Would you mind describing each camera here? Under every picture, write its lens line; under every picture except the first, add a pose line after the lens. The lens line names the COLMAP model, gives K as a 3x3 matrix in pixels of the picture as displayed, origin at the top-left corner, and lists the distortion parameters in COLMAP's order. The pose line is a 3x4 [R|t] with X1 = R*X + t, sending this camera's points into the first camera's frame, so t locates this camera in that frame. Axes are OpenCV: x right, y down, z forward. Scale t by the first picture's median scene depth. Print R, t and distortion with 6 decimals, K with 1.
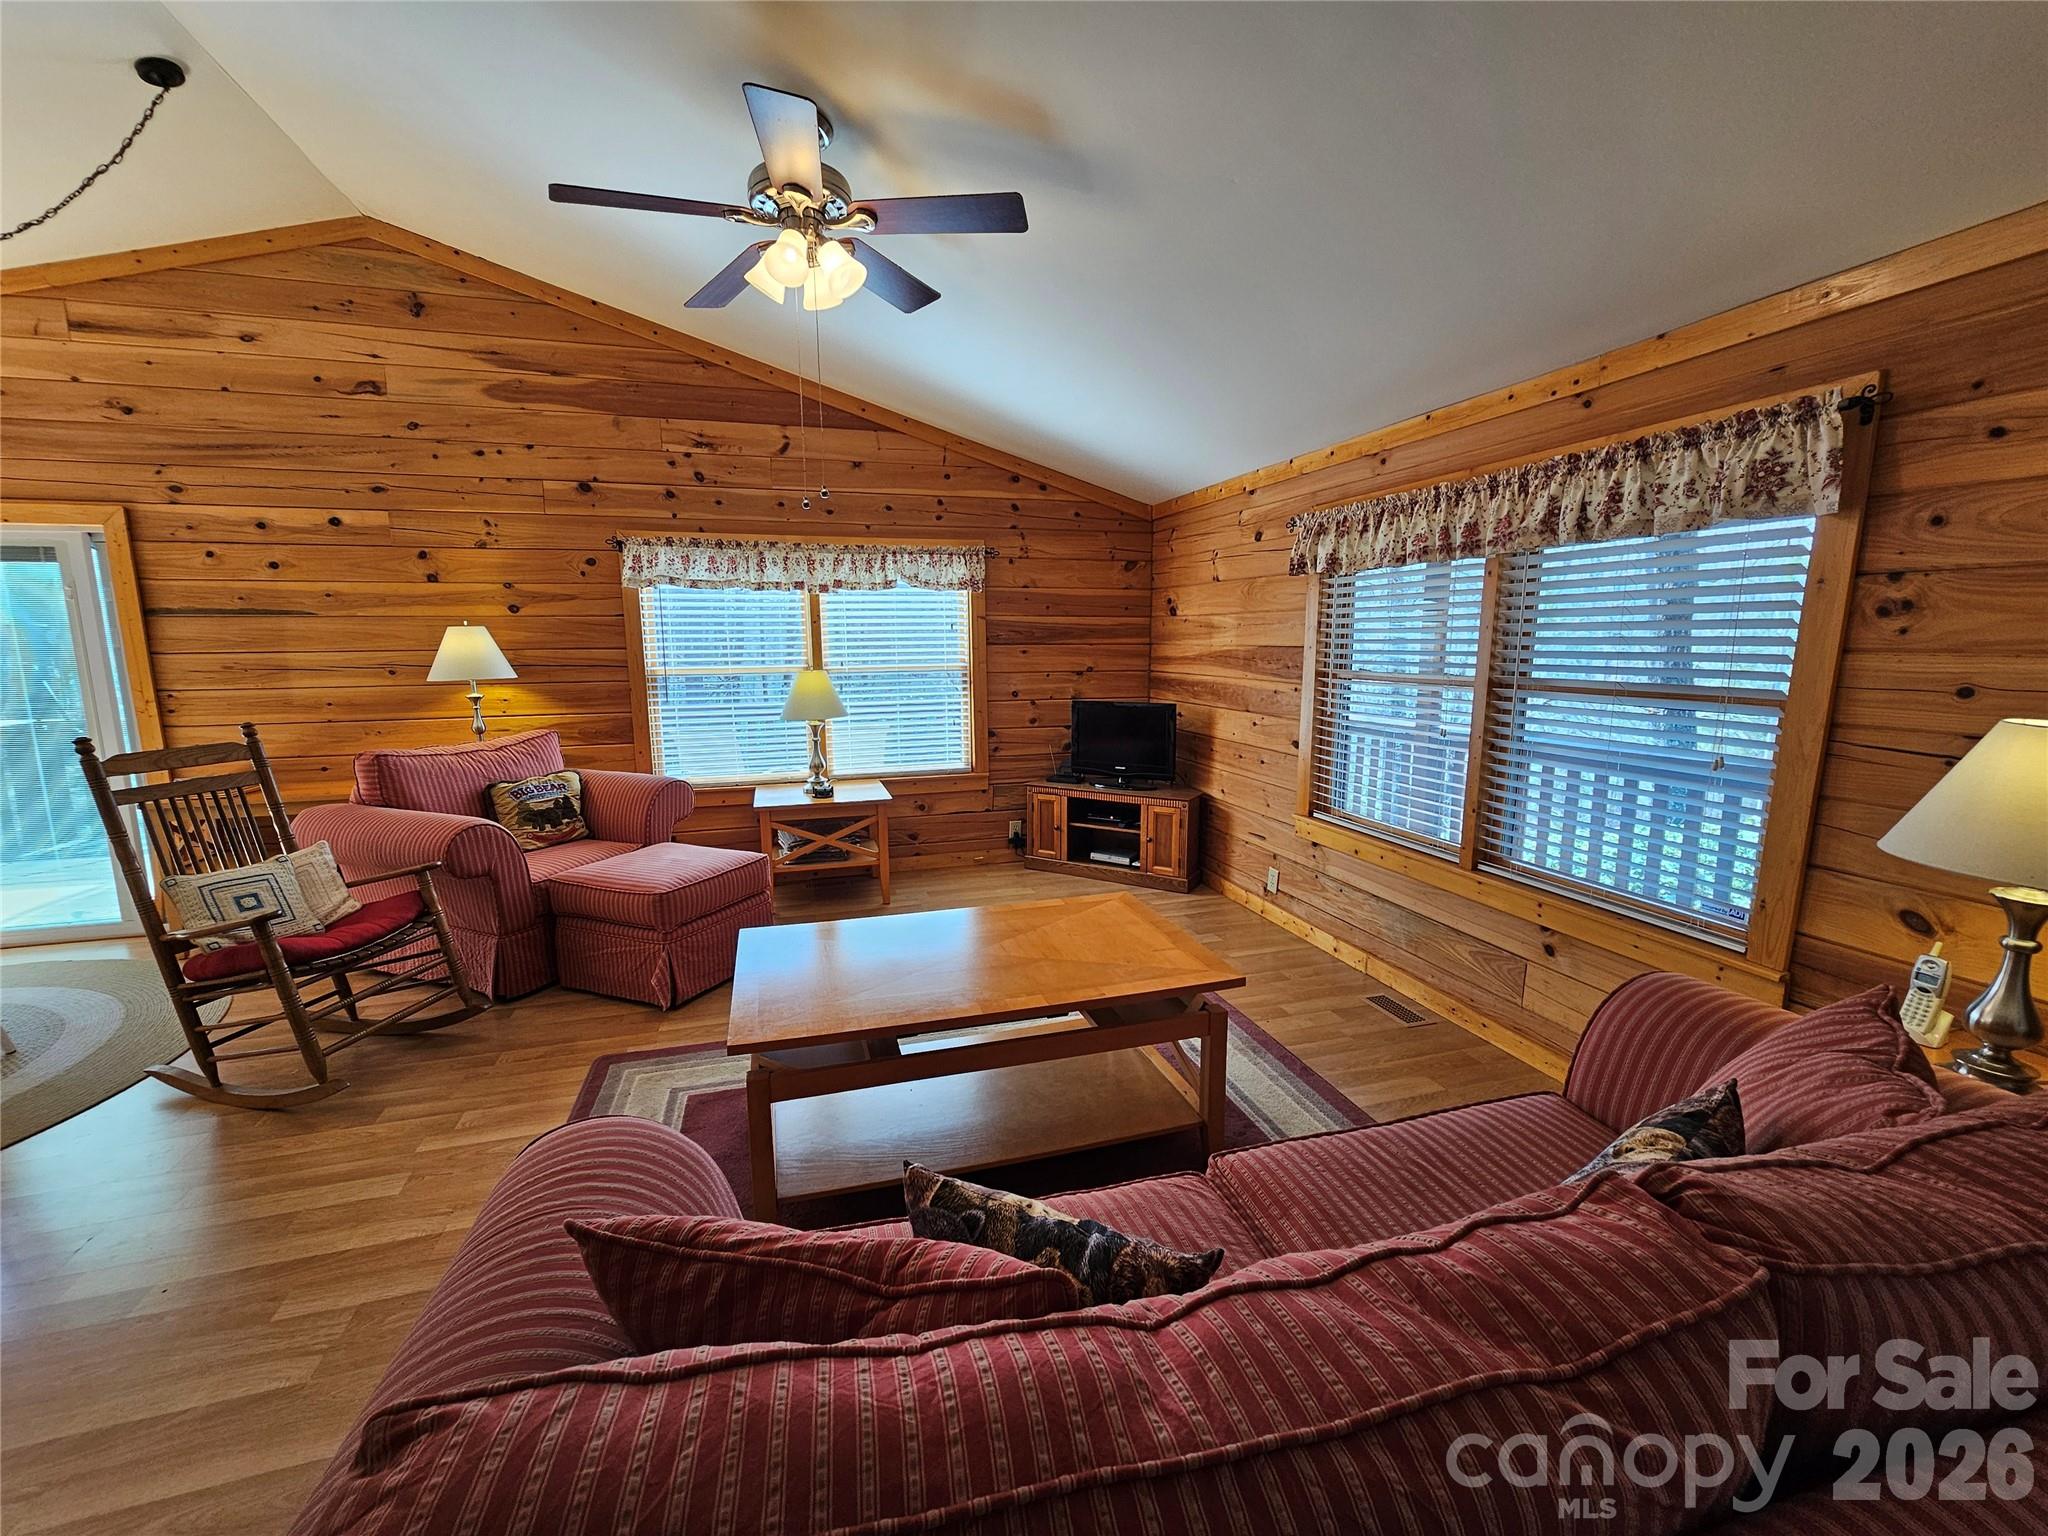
lens RADIAL K [[835.1, 0, 1014.9], [0, 835.1, 773.5], [0, 0, 1]] dist [-0.002025, 0.000400]
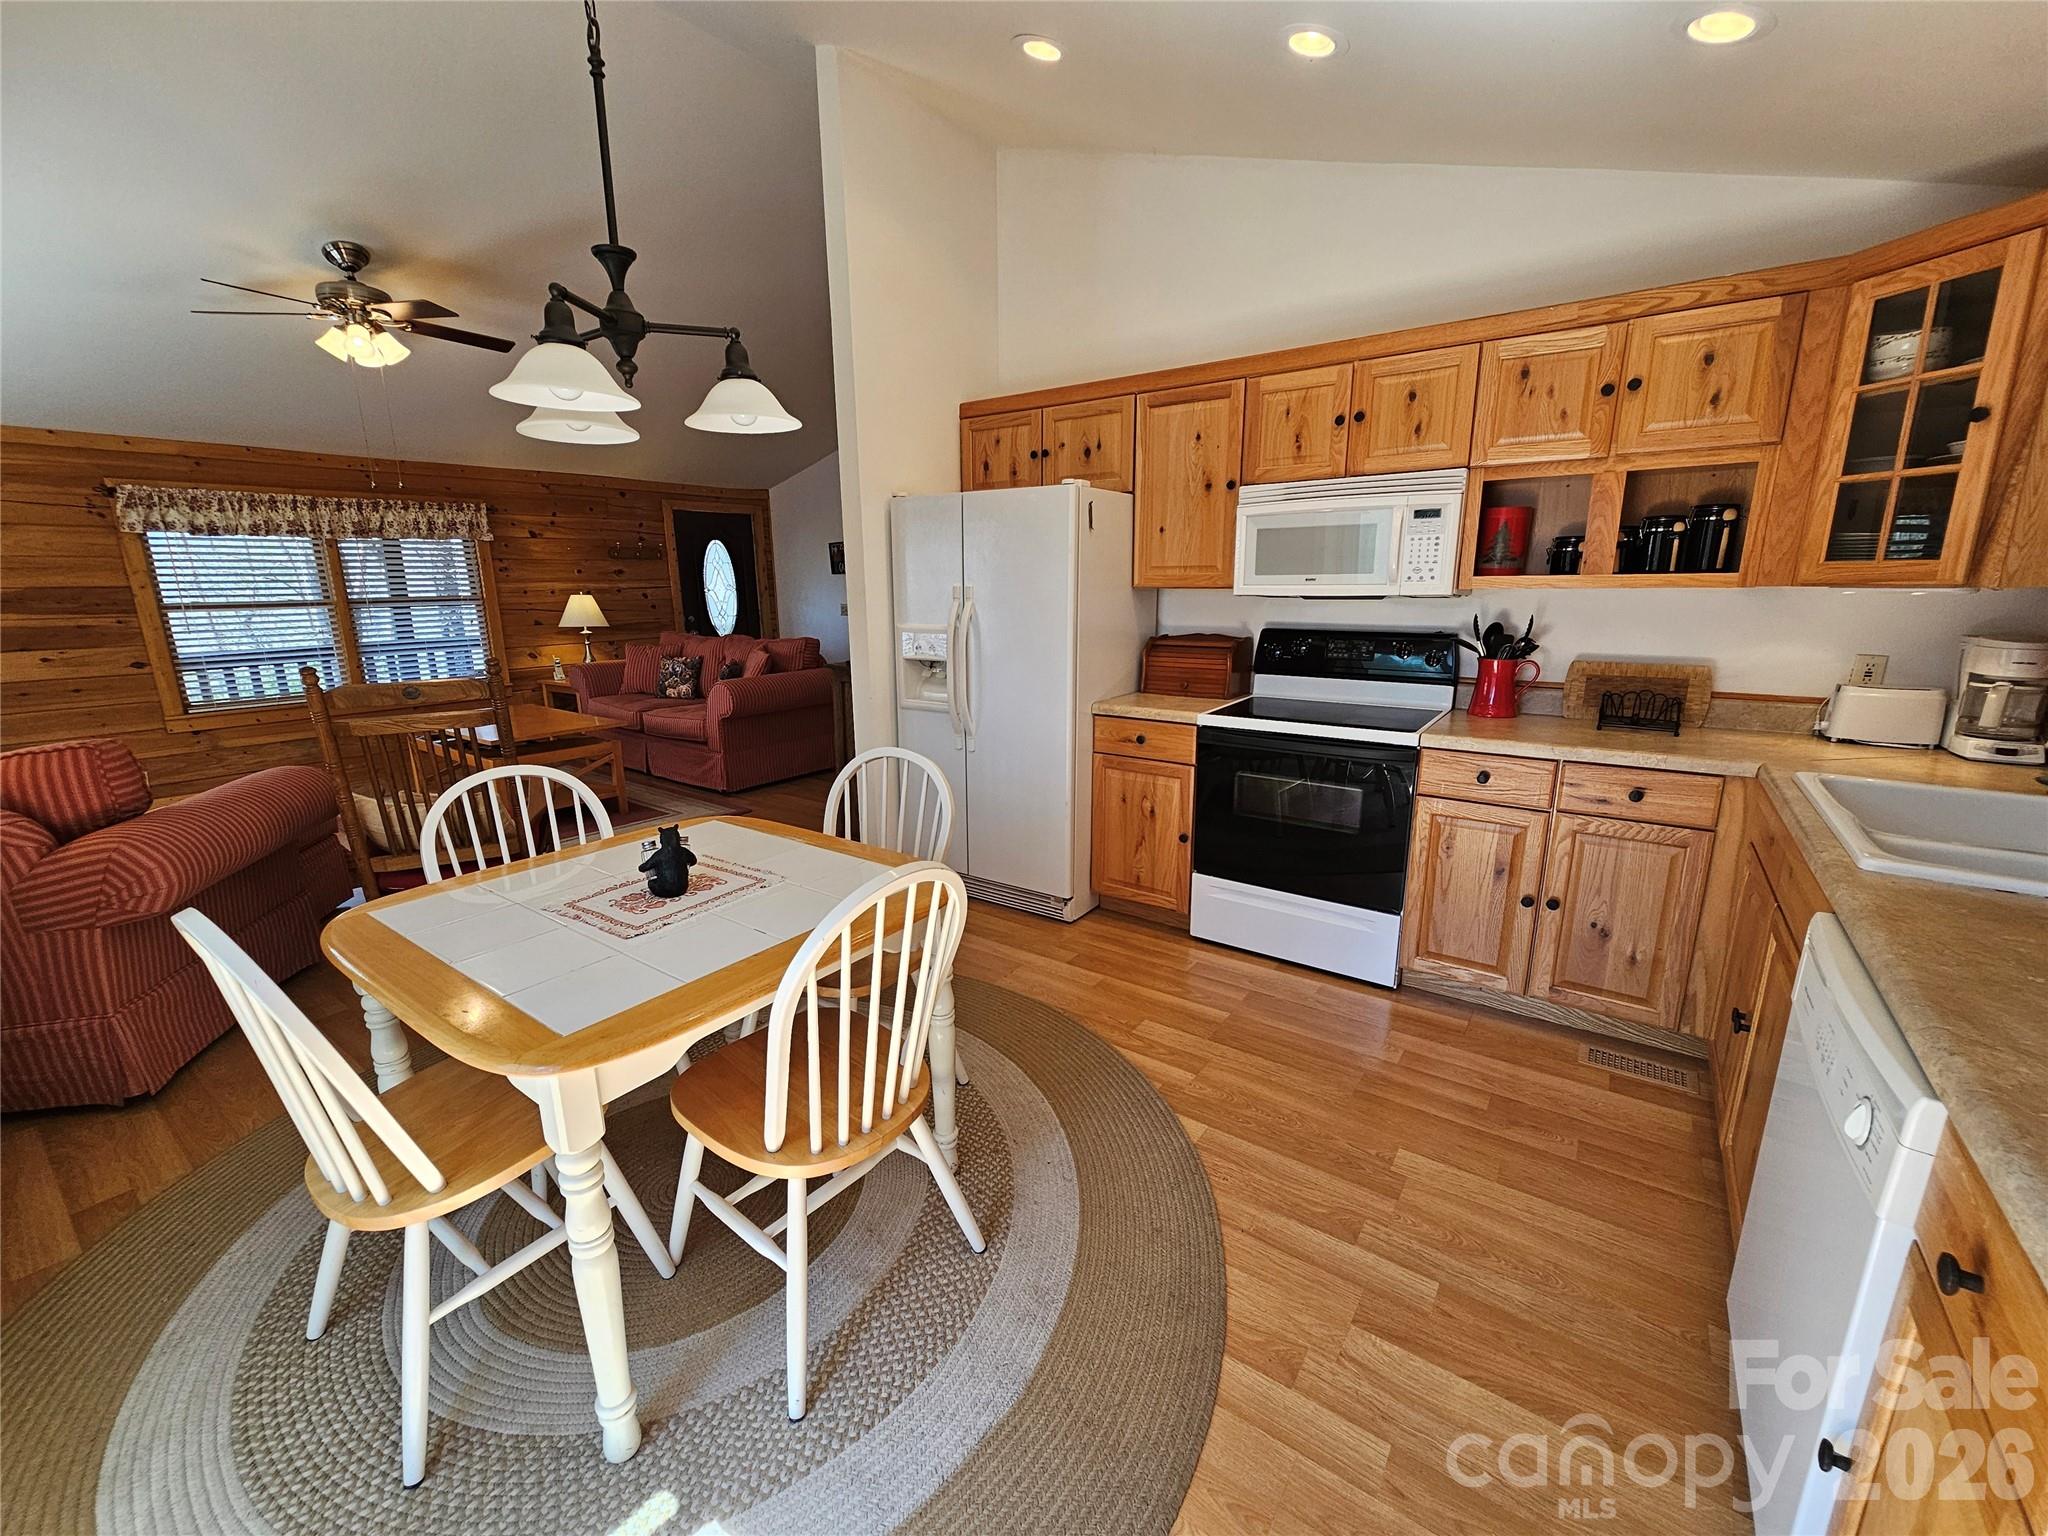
lens RADIAL K [[835.1, 0, 1015.2], [0, 835.1, 774.1], [0, 0, 1]] dist [-0.002025, 0.000400]
pose [[-0.604560, -0.170907, 0.778009, -1.384700], [0.141847, 0.938002, 0.316277, -0.085128], [-0.783828, 0.301566, -0.542836, 0.646652]]
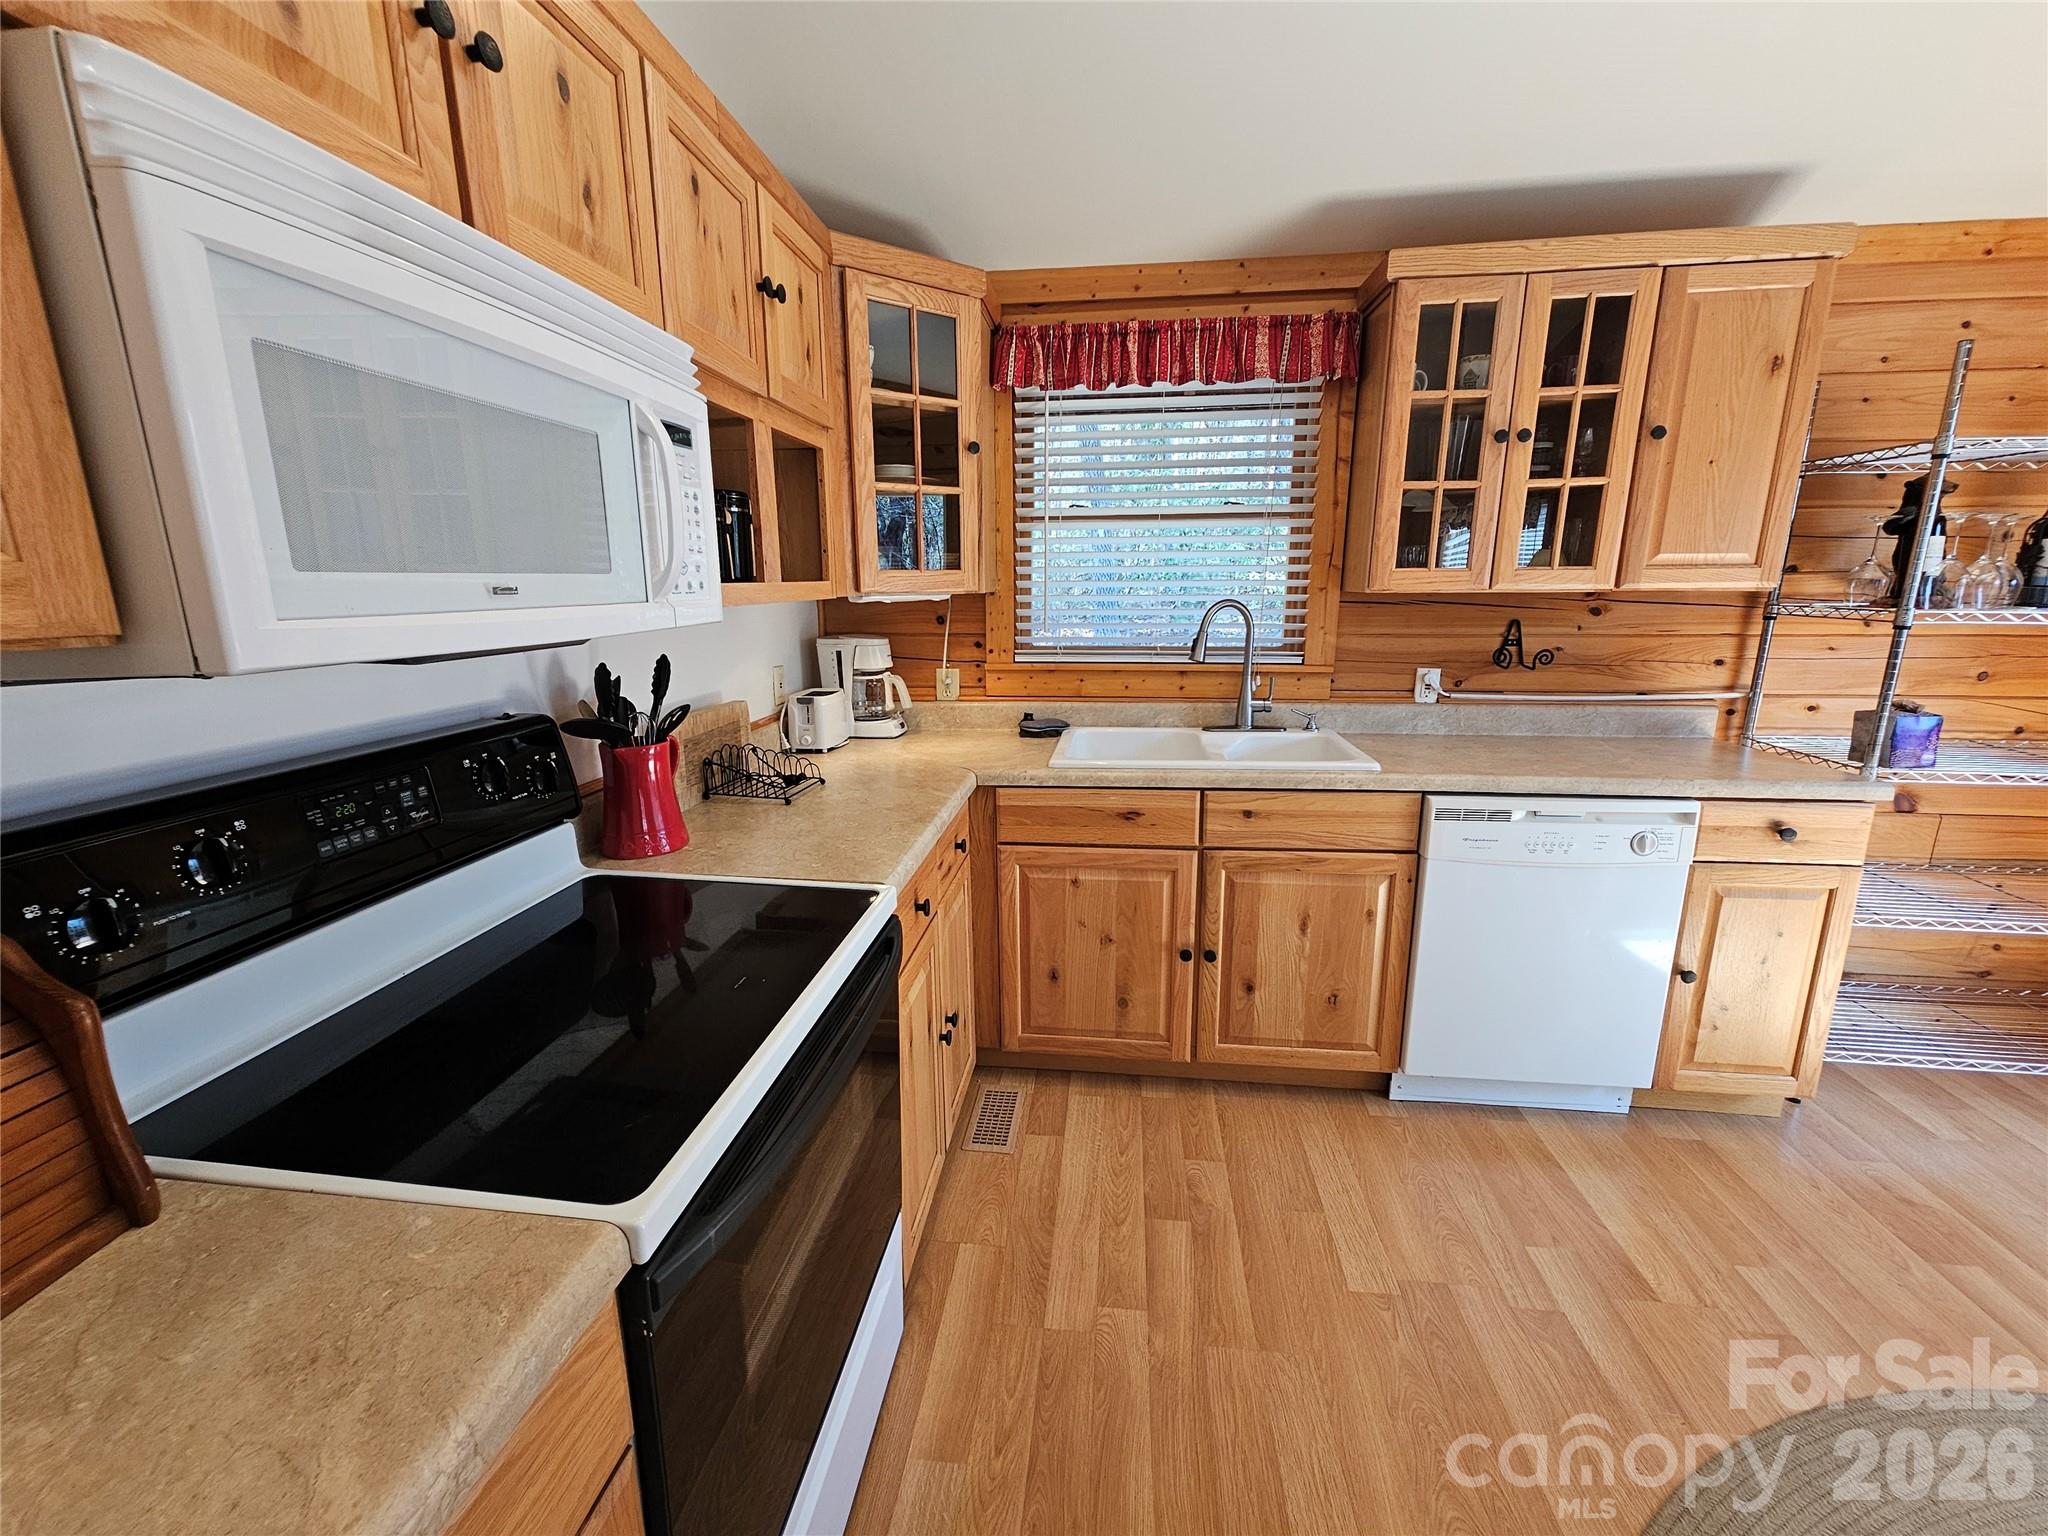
lens RADIAL K [[835.1, 0, 1015.2], [0, 835.1, 774.0], [0, 0, 1]] dist [-0.002025, 0.000400]
pose [[-0.407520, 0.212858, -0.888042, -0.820011], [-0.137379, 0.947098, 0.290056, -0.013946], [0.902804, 0.240202, -0.356719, 0.211361]]
